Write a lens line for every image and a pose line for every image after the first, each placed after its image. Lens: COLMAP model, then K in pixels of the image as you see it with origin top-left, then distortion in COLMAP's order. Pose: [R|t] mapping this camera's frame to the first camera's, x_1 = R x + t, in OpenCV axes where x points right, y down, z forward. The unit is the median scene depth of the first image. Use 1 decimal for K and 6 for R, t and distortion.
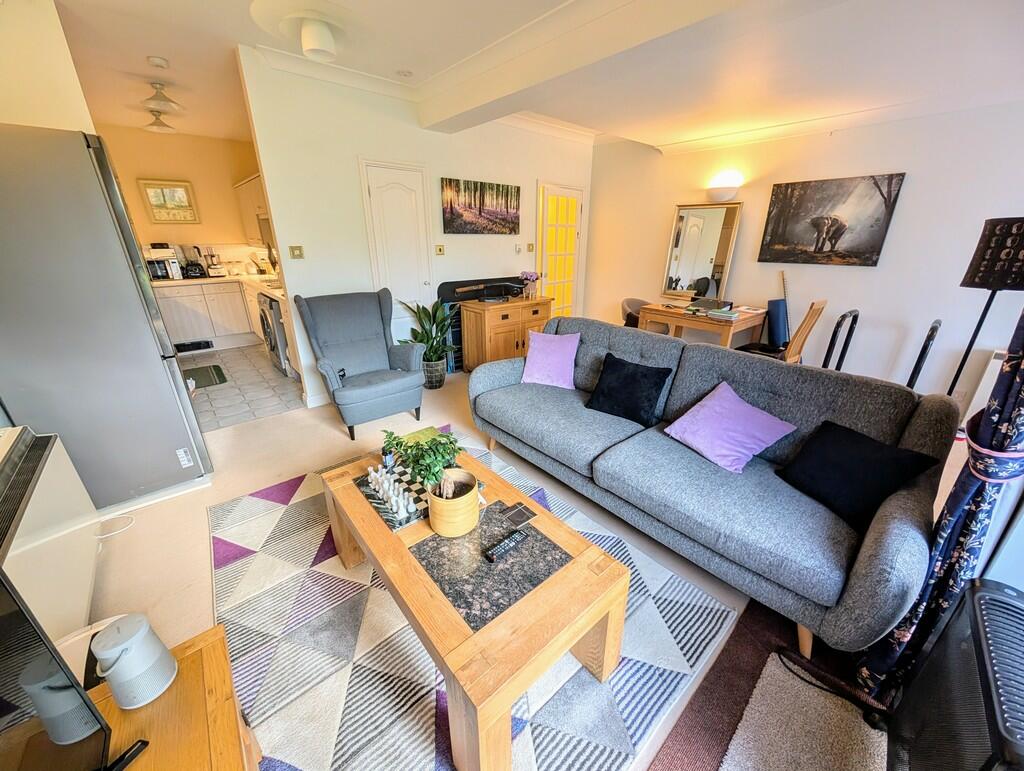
lens RADIAL K [[388.2, 0, 512.5], [0, 388.2, 387.6], [0, 0, 1]] dist [-0.000476, 0.000020]
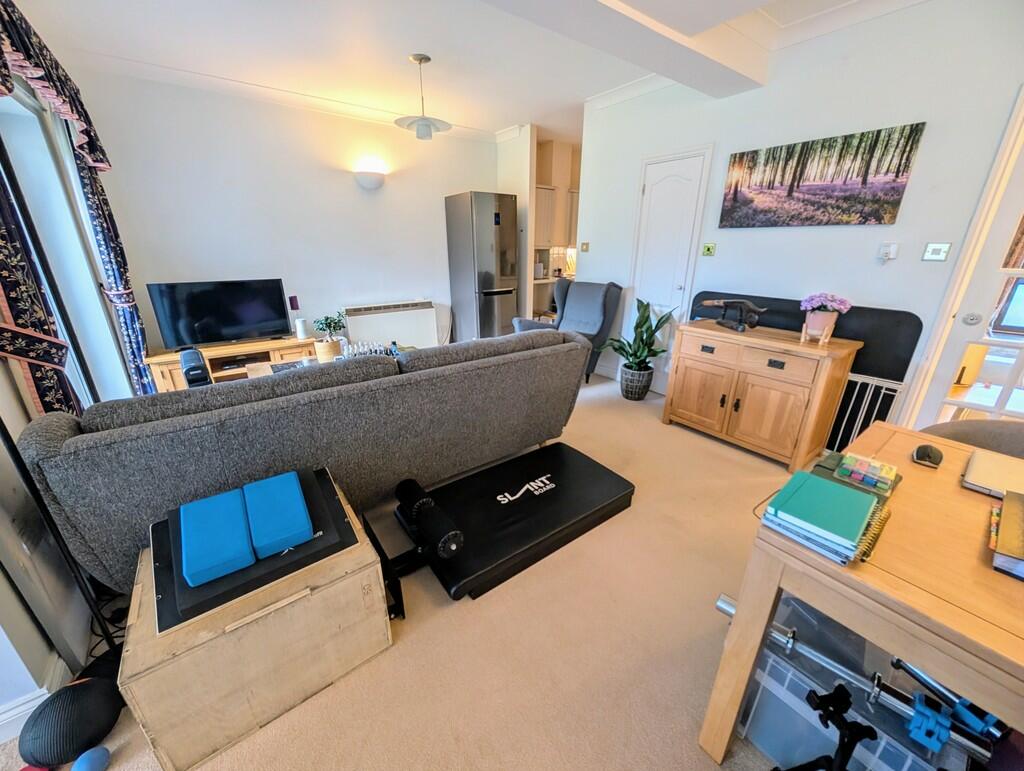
lens RADIAL K [[388.2, 0, 511.9], [0, 388.2, 388.8], [0, 0, 1]] dist [-0.000476, 0.000020]
pose [[-0.077558, 0.340539, -0.937026, 0.663776], [-0.372059, 0.862074, 0.344095, -0.229616], [0.924963, 0.375316, 0.059840, 0.677369]]
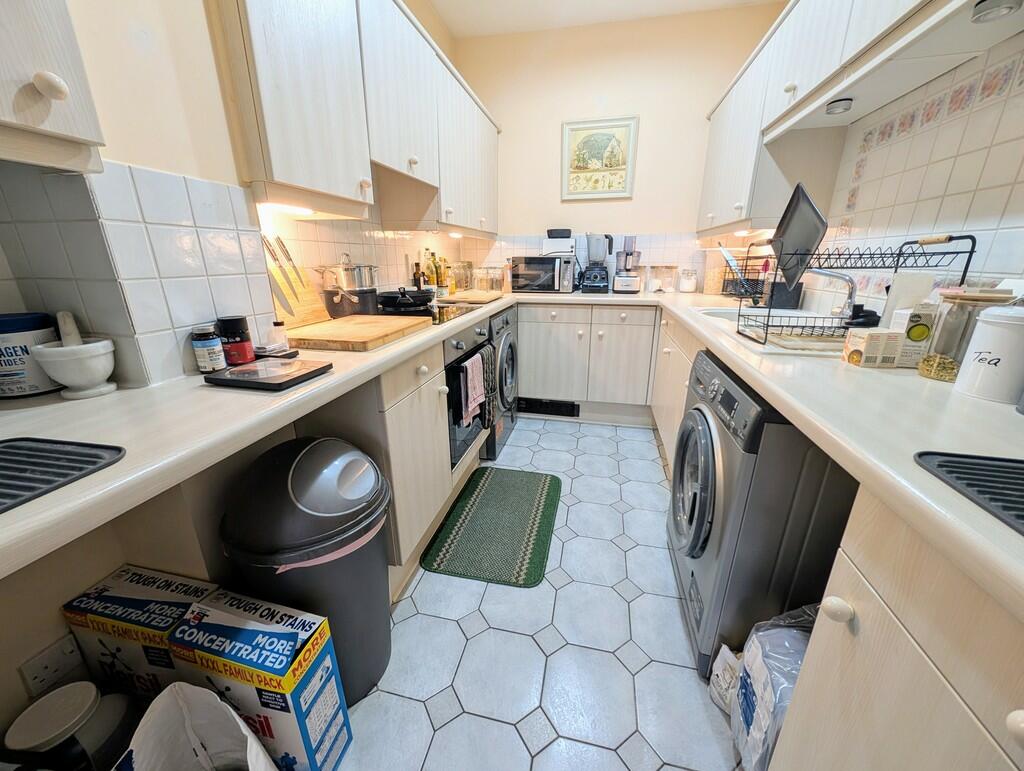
lens RADIAL K [[388.2, 0, 514.8], [0, 388.2, 384.2], [0, 0, 1]] dist [-0.000476, 0.000020]
pose [[0.595300, 0.251579, -0.763103, -0.539547], [-0.296194, 0.951546, 0.082642, -0.216300], [0.746918, 0.176830, 0.640971, 0.743639]]
